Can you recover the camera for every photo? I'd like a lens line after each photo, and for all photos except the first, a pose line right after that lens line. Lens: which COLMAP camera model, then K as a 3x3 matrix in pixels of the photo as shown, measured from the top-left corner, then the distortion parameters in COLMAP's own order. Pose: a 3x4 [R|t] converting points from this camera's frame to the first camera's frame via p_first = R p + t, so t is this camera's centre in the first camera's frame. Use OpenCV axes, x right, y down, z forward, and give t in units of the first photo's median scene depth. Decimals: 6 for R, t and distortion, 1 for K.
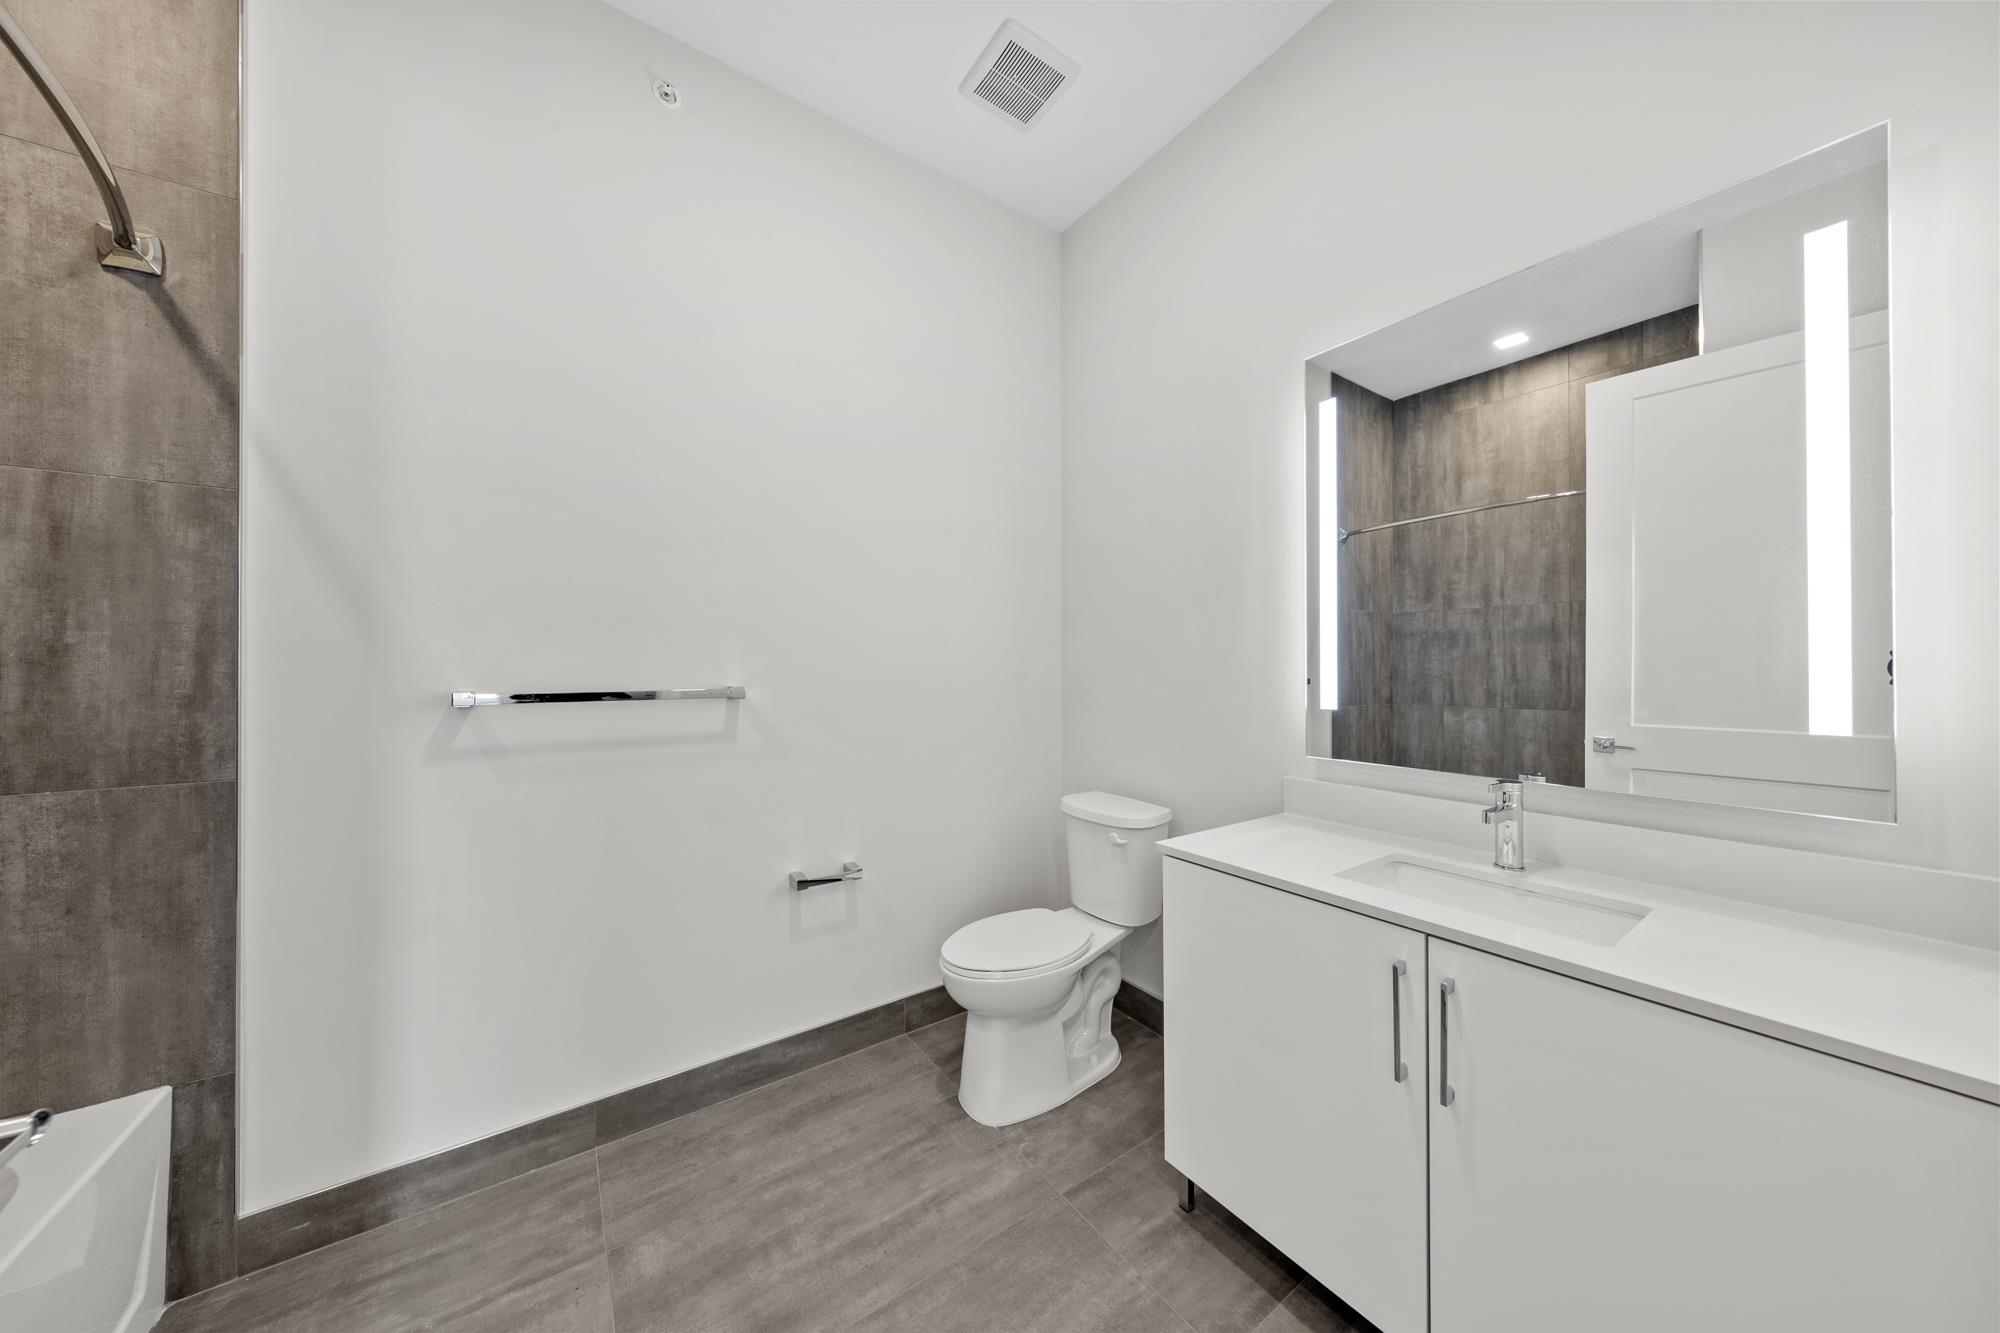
lens RADIAL K [[638.6, 0, 992.8], [0, 638.6, 669.4], [0, 0, 1]] dist [0.005228, -0.001022]
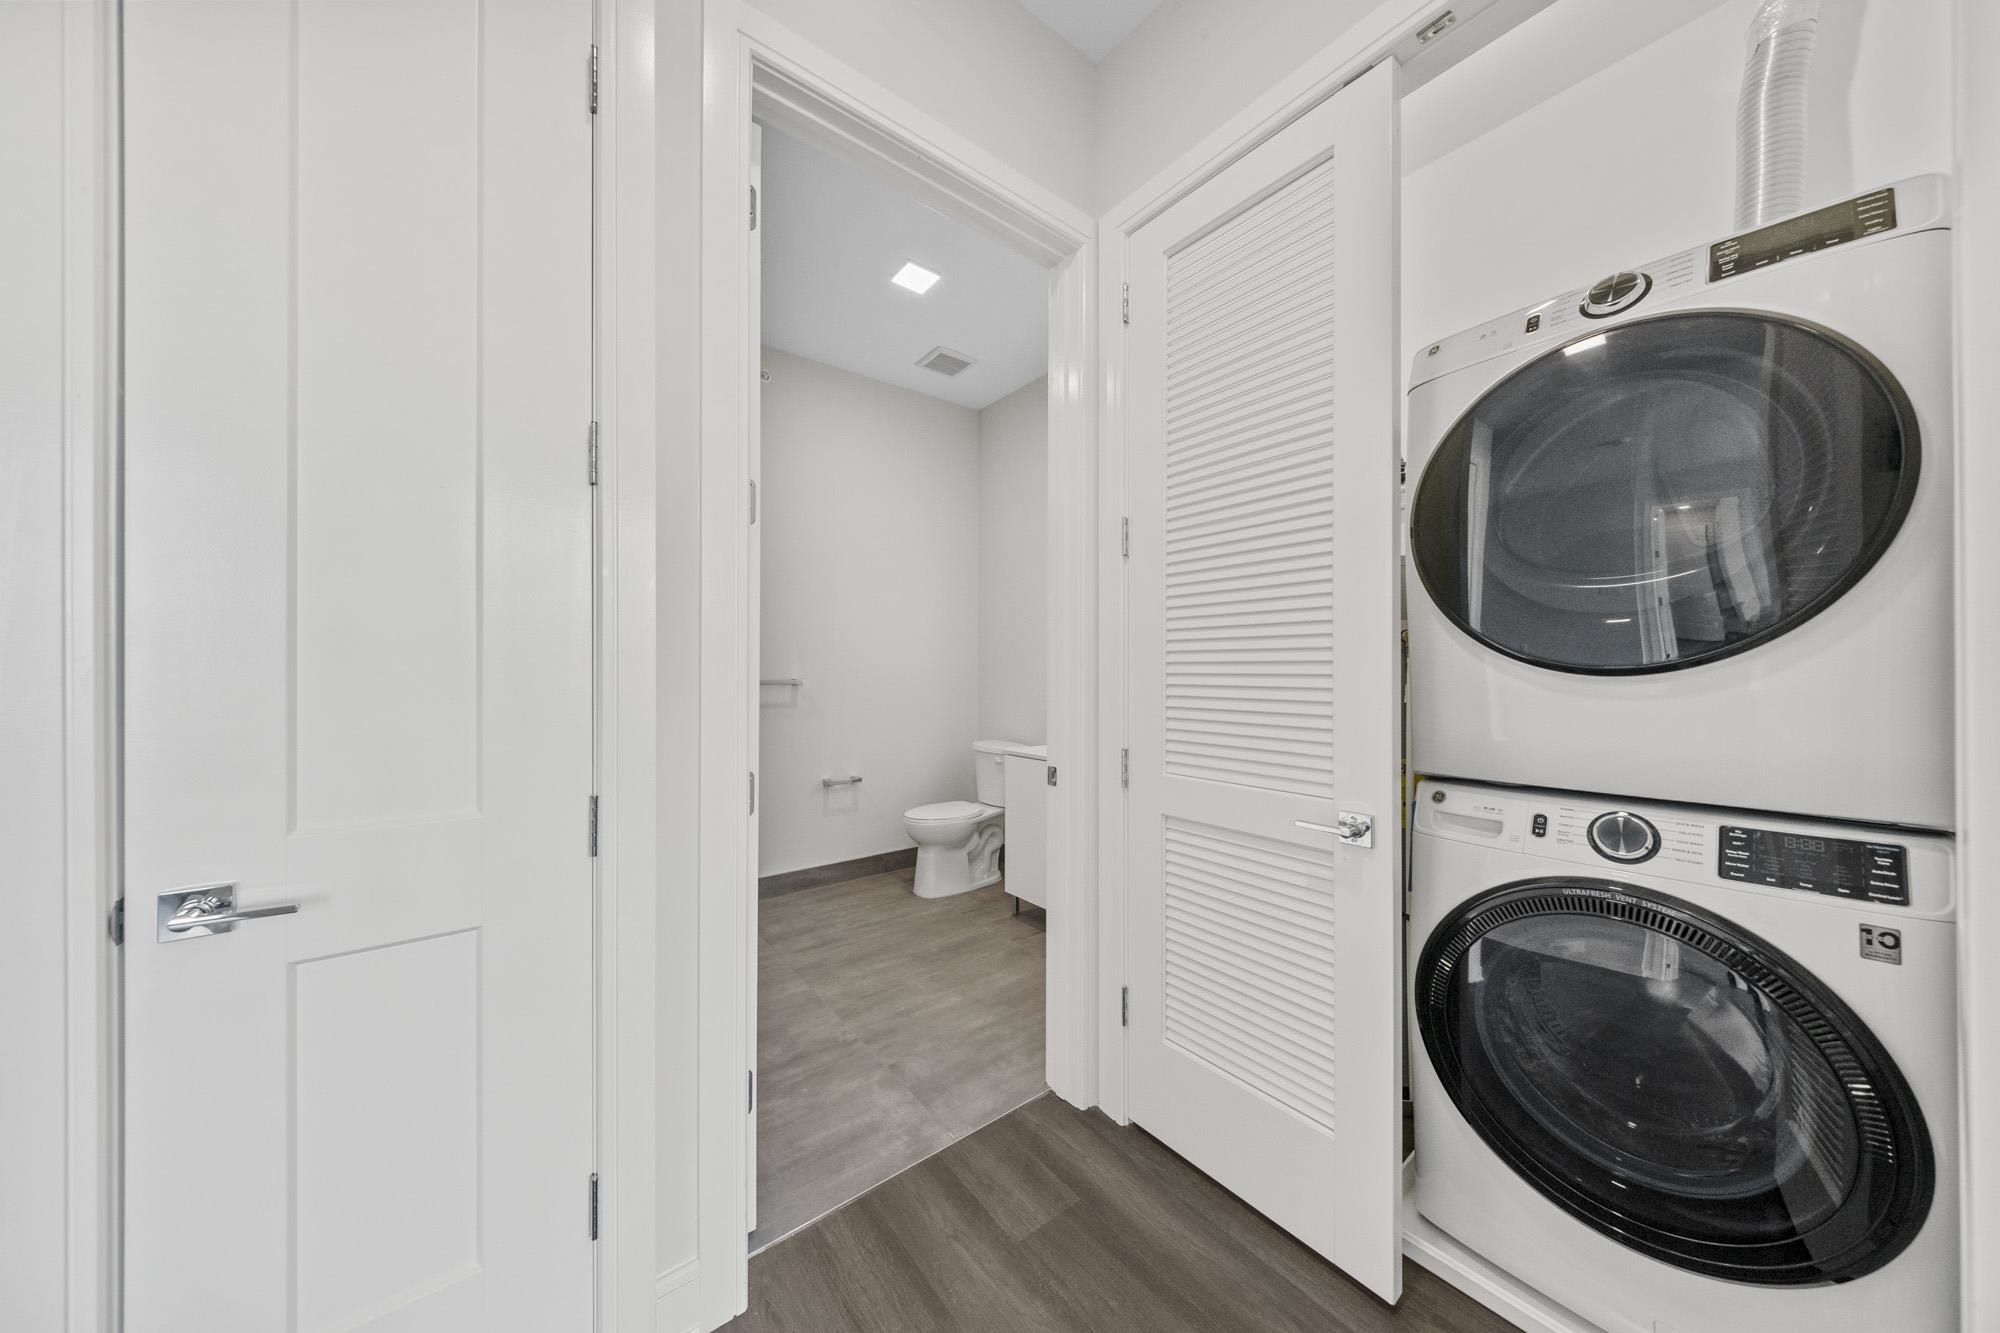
lens RADIAL K [[638.6, 0, 997.7], [0, 638.6, 666.9], [0, 0, 1]] dist [0.005228, -0.001022]
pose [[0.998237, 0.003919, 0.059217, 0.082750], [-0.003421, 0.999958, -0.008513, 0.004628], [-0.059247, 0.008295, 0.998209, -0.927753]]
